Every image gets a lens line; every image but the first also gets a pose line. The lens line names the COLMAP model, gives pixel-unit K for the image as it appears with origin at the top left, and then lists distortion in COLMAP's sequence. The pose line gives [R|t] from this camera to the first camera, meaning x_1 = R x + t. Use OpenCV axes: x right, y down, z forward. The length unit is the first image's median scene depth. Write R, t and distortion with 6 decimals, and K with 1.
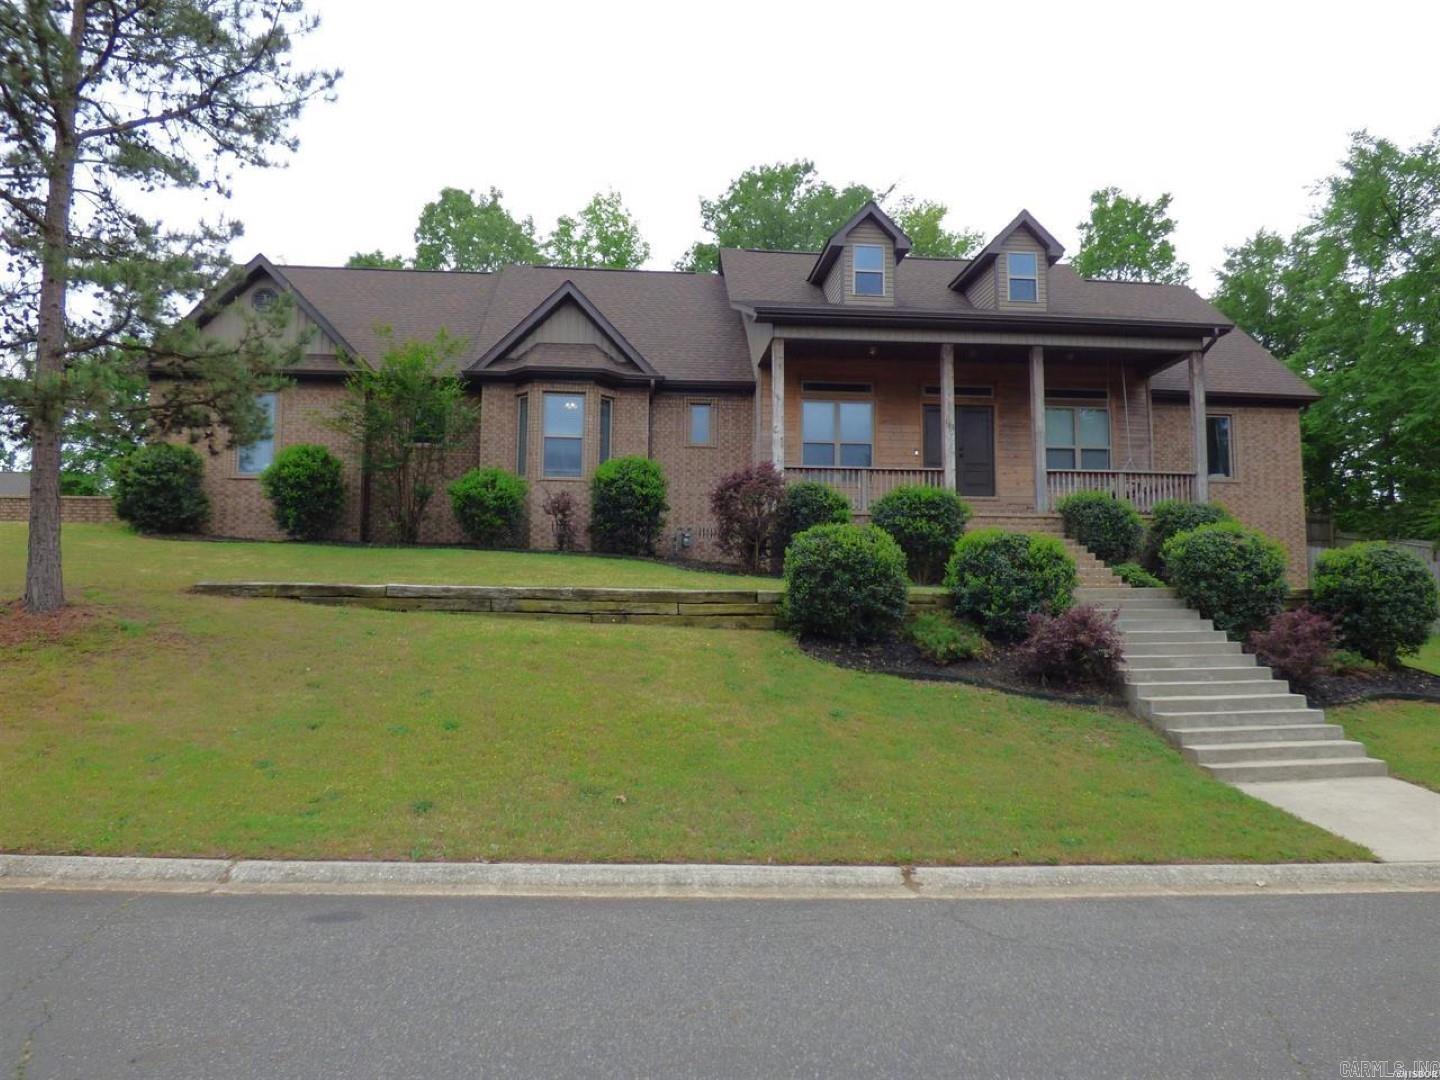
lens RADIAL K [[1009.3, 0, 720.0], [0, 1009.3, 540.0], [0, 0, 1]] dist [-0.004170, -0.000248]
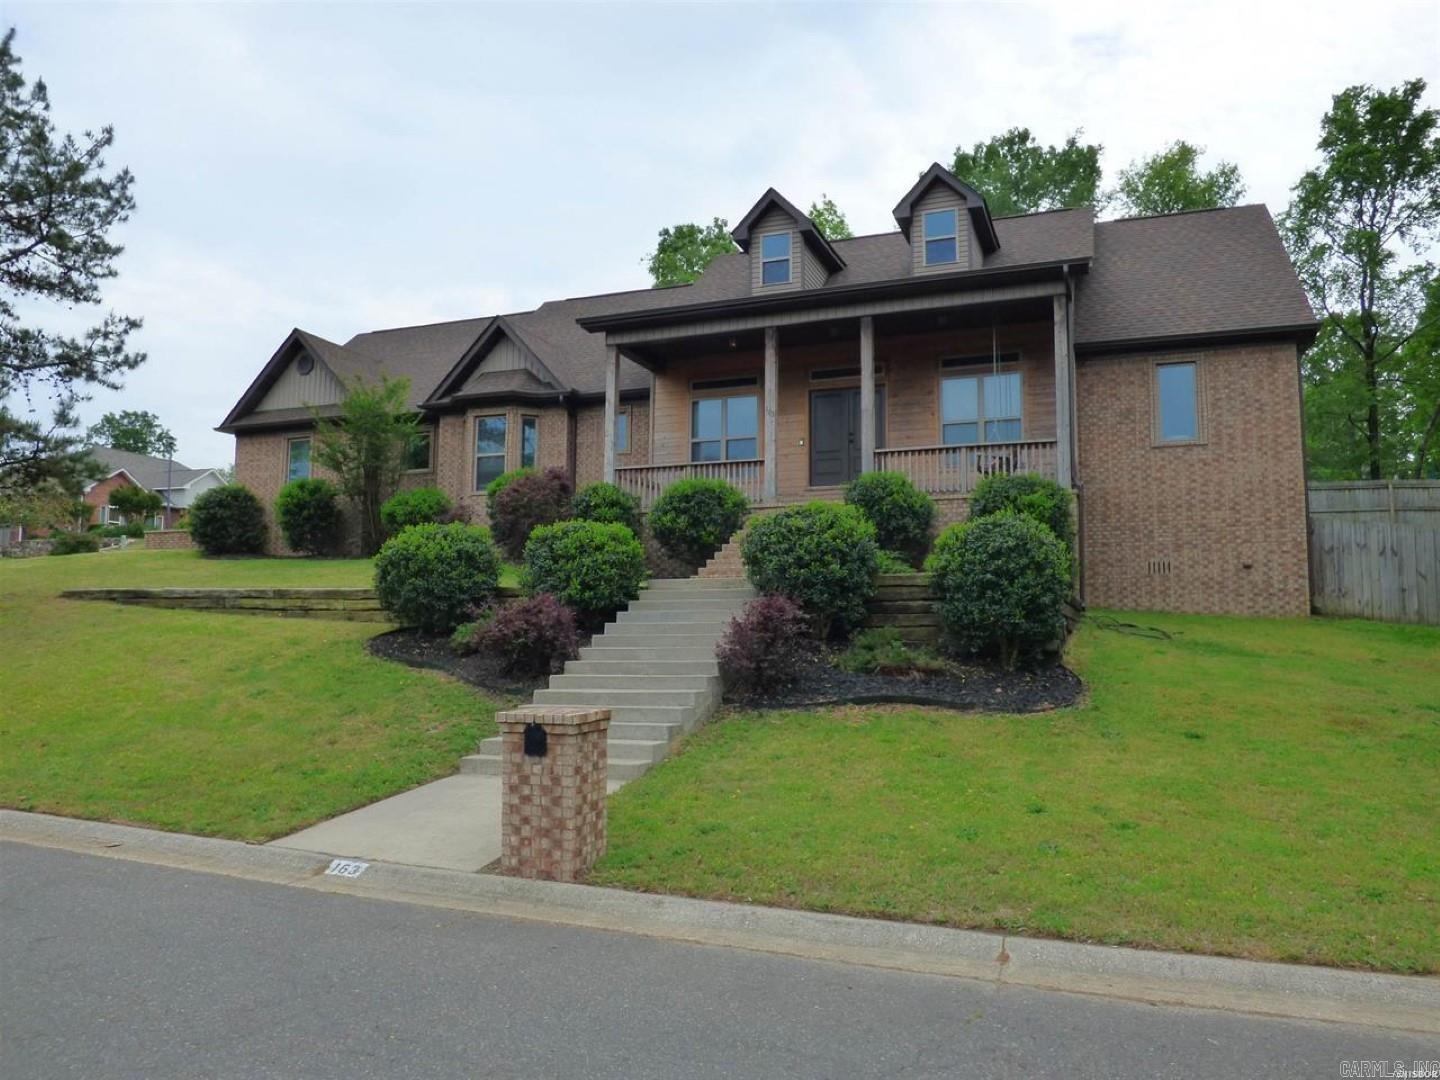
lens RADIAL K [[1009.3, 0, 720.0], [0, 1009.3, 540.0], [0, 0, 1]] dist [-0.004170, -0.000248]
pose [[0.892605, -0.040882, -0.448981, 0.677361], [0.036887, 0.999164, -0.017644, 0.024512], [0.449327, -0.000812, 0.893367, 0.136946]]
